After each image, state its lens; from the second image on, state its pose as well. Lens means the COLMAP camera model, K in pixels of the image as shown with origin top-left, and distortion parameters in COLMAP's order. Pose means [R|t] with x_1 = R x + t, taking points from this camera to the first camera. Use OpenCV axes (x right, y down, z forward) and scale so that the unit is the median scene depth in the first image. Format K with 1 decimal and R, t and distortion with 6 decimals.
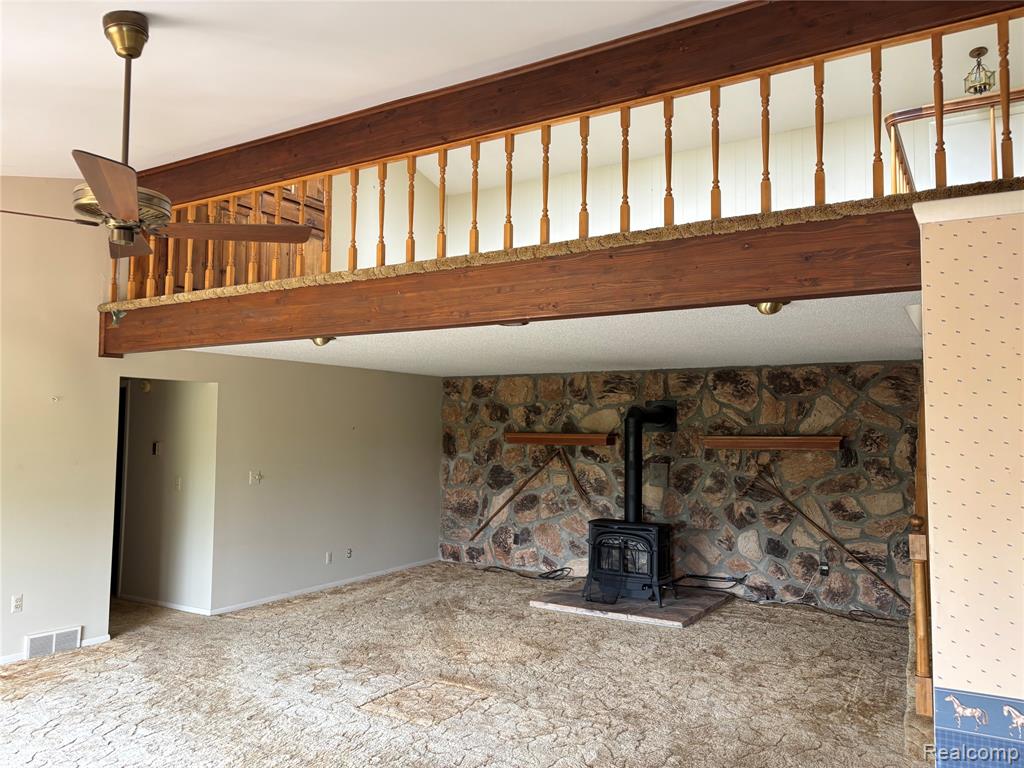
lens RADIAL K [[768.3, 0, 511.6], [0, 768.3, 377.4], [0, 0, 1]] dist [0.048604, -0.039424]
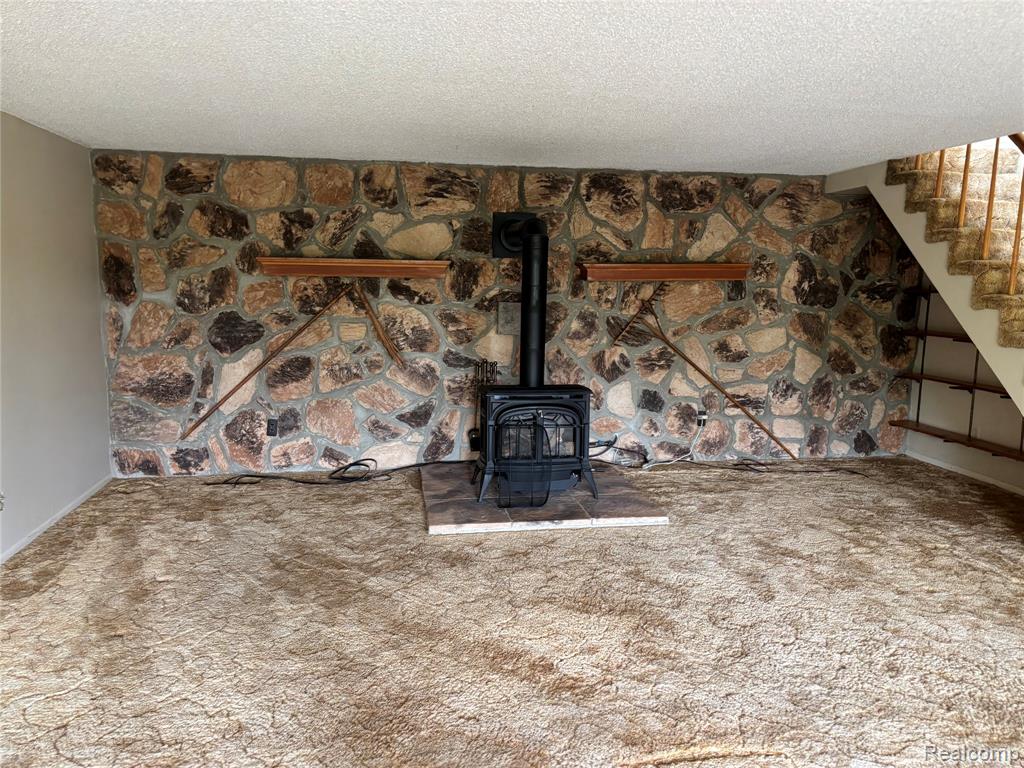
lens RADIAL K [[768.3, 0, 512.3], [0, 768.3, 393.8], [0, 0, 1]] dist [0.048604, -0.039424]
pose [[0.756131, -0.101496, 0.646501, -0.288588], [-0.050523, 0.975898, 0.212300, 0.043866], [-0.652467, -0.193190, 0.732779, 0.471762]]
